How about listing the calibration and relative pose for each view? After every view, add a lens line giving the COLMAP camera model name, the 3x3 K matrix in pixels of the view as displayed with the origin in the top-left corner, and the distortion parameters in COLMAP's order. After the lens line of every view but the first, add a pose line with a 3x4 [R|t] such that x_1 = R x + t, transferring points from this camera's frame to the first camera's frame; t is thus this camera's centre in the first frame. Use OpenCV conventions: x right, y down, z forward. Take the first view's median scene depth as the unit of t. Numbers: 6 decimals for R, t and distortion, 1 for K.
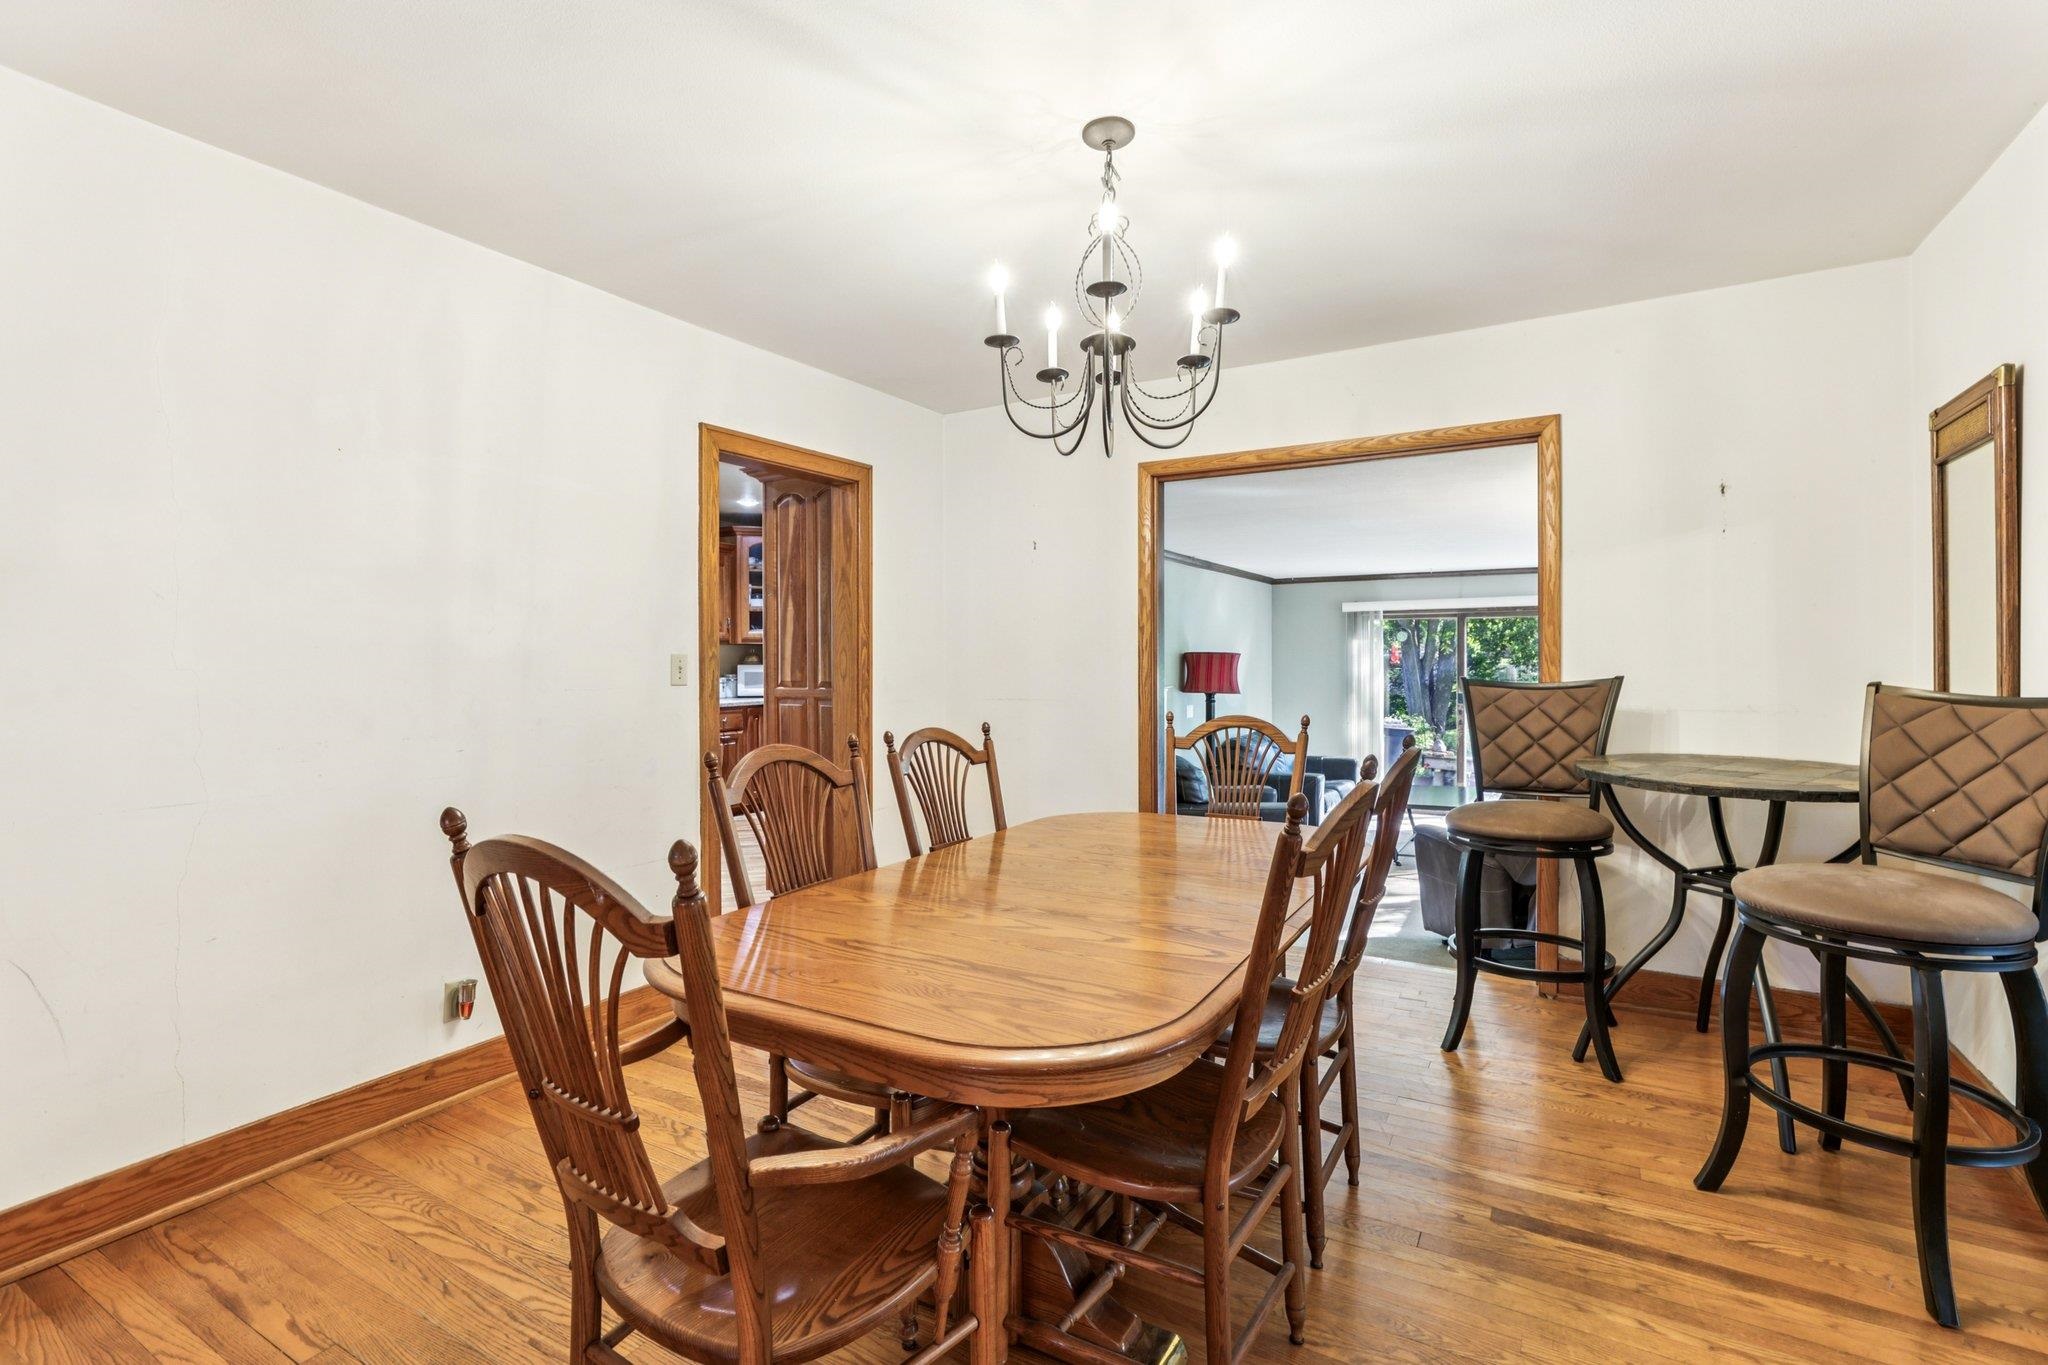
lens RADIAL K [[948.9, 0, 1023.2], [0, 948.9, 669.4], [0, 0, 1]] dist [-0.021261, 0.010491]
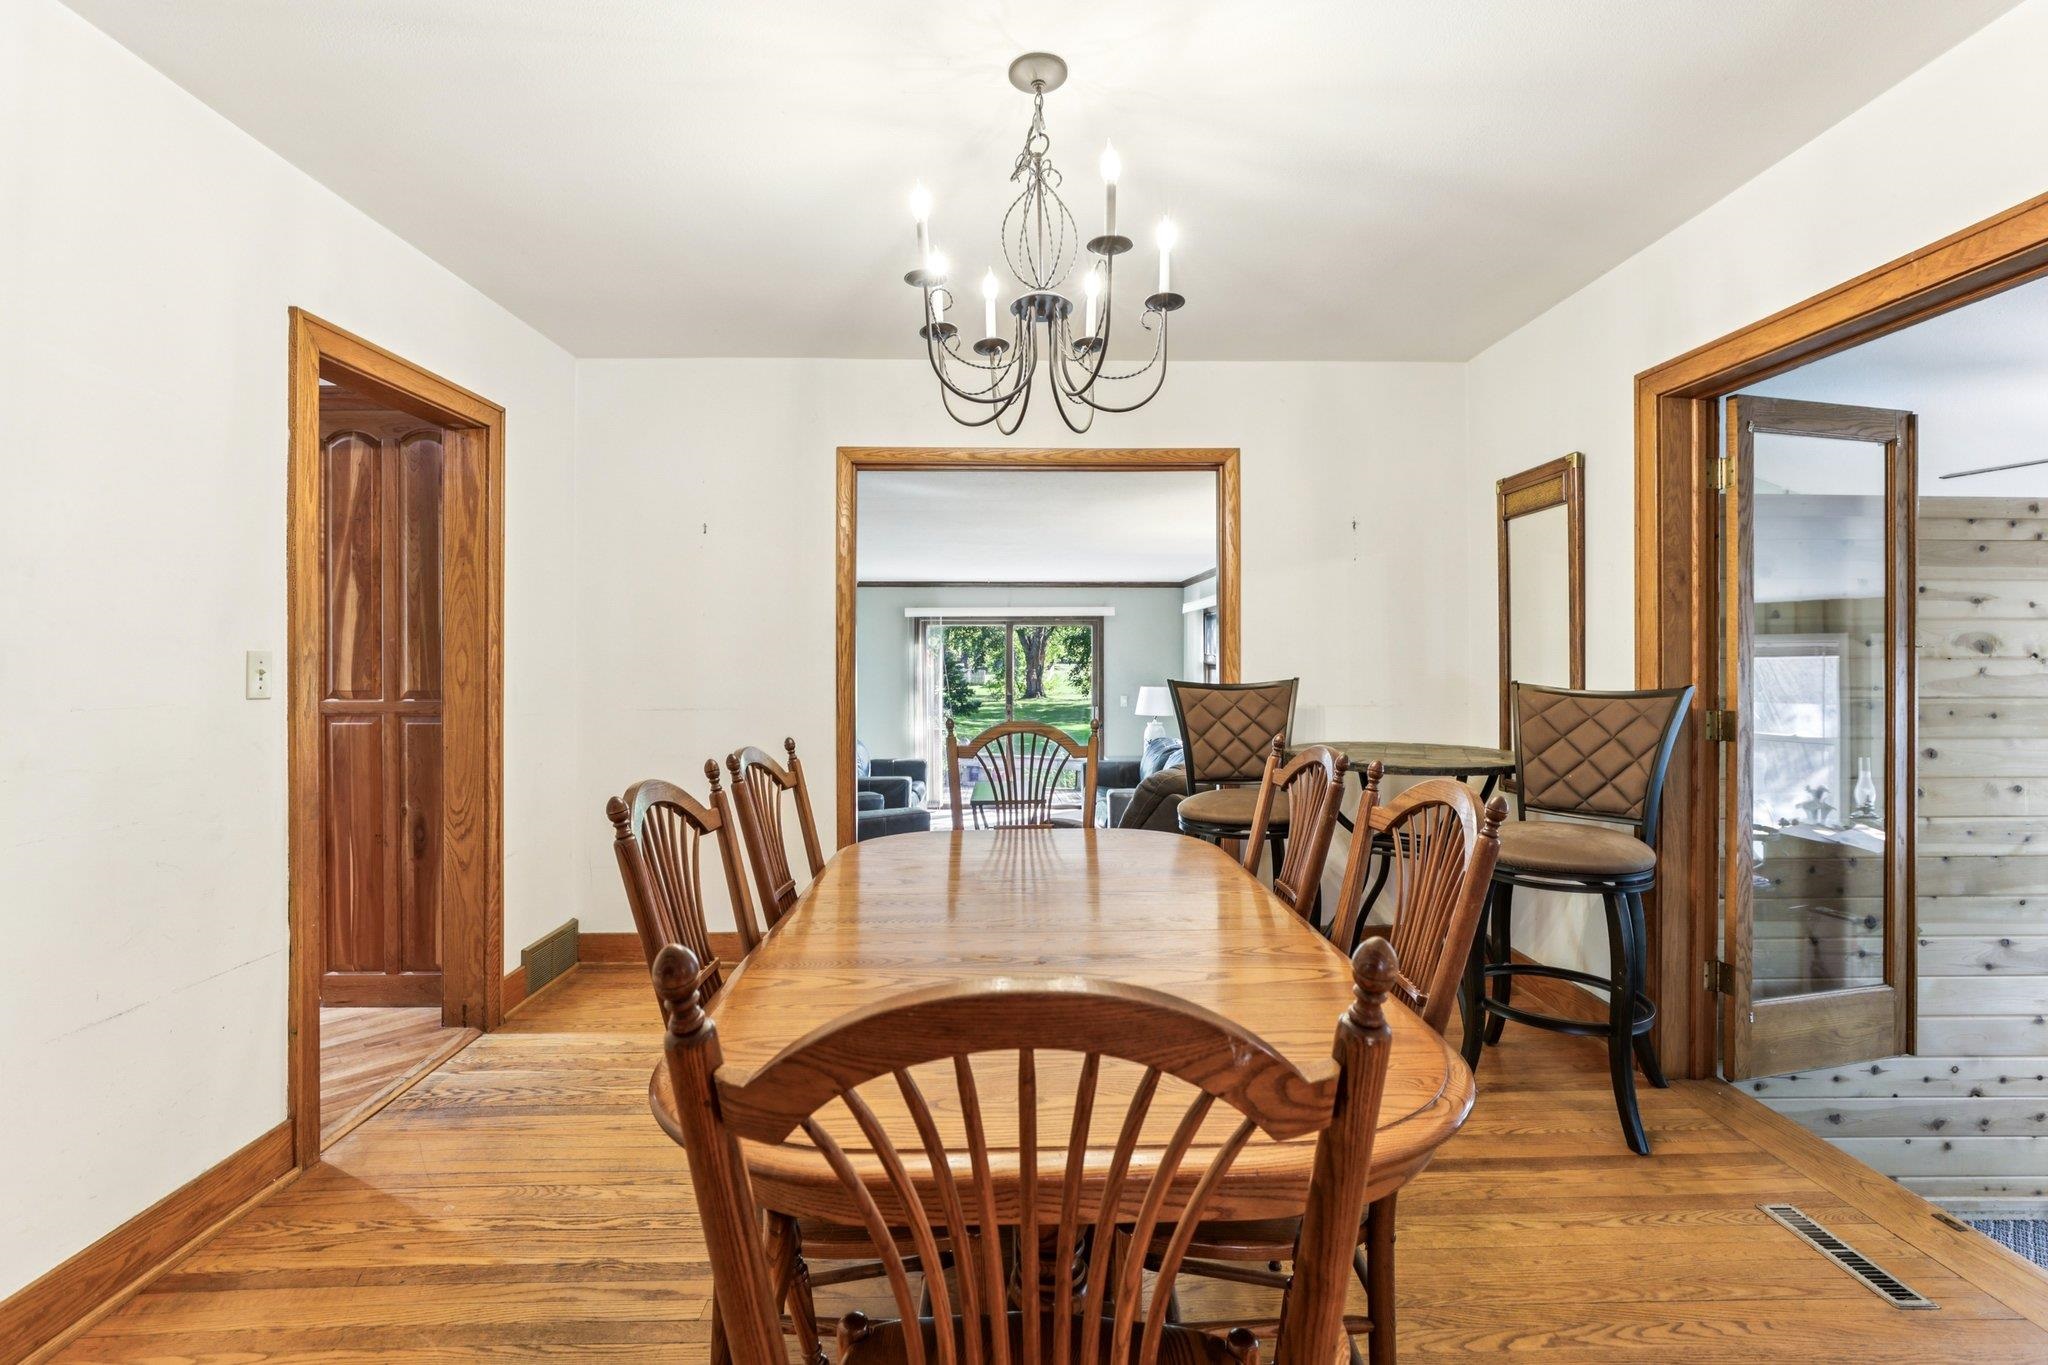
lens RADIAL K [[948.9, 0, 1025.7], [0, 948.9, 670.3], [0, 0, 1]] dist [-0.021261, 0.010491]
pose [[0.850083, -0.001044, 0.526648, -0.256620], [0.002521, 0.999995, -0.002088, -0.000457], [-0.526643, 0.003103, 0.850081, 0.164972]]
